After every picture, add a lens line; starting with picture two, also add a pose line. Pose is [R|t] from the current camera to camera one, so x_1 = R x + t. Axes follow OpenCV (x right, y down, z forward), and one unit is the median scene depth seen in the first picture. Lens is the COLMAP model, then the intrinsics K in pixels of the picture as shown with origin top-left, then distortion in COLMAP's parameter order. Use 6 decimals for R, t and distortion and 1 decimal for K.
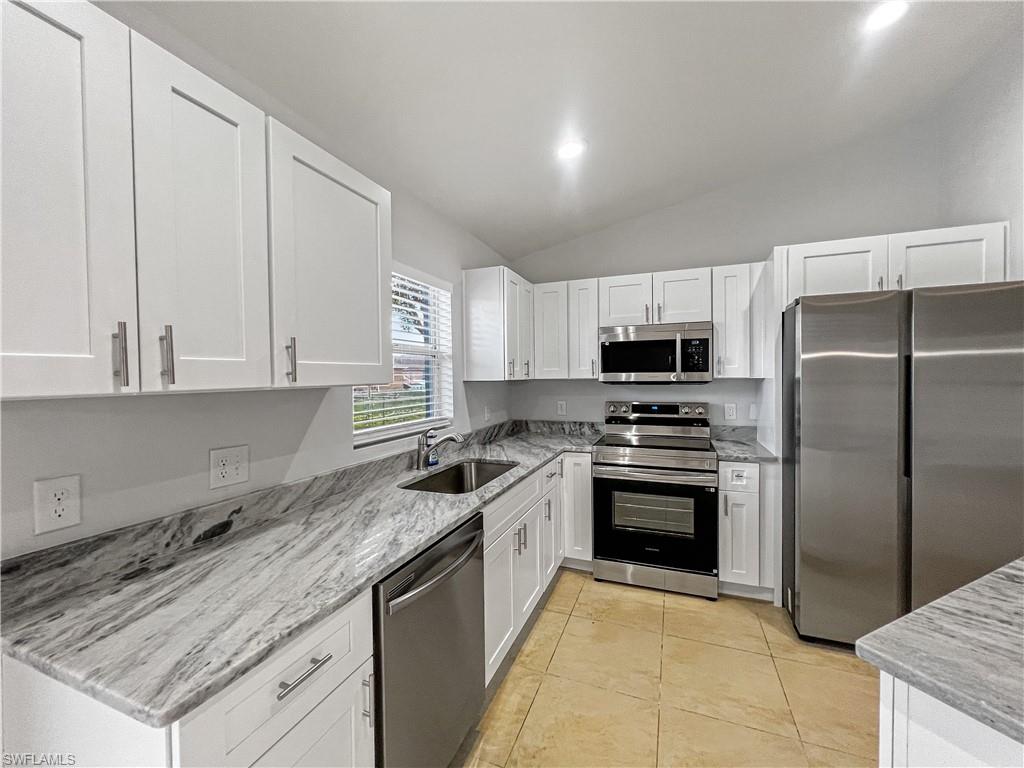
lens RADIAL K [[417.4, 0, 507.6], [0, 417.4, 383.3], [0, 0, 1]] dist [0.004495, 0.000676]
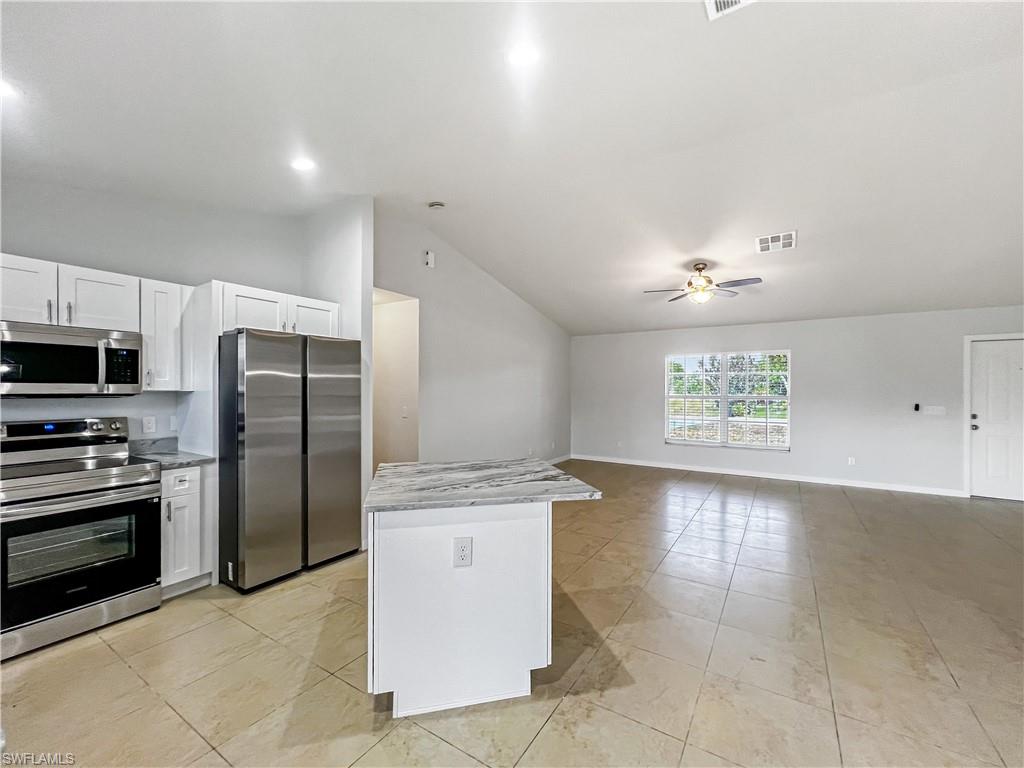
lens RADIAL K [[417.4, 0, 514.9], [0, 417.4, 388.9], [0, 0, 1]] dist [0.004495, 0.000676]
pose [[0.187740, 0.012679, 0.982137, -0.344871], [0.017018, 0.999725, -0.016160, 0.016122], [-0.982071, 0.019748, 0.187473, -0.052760]]
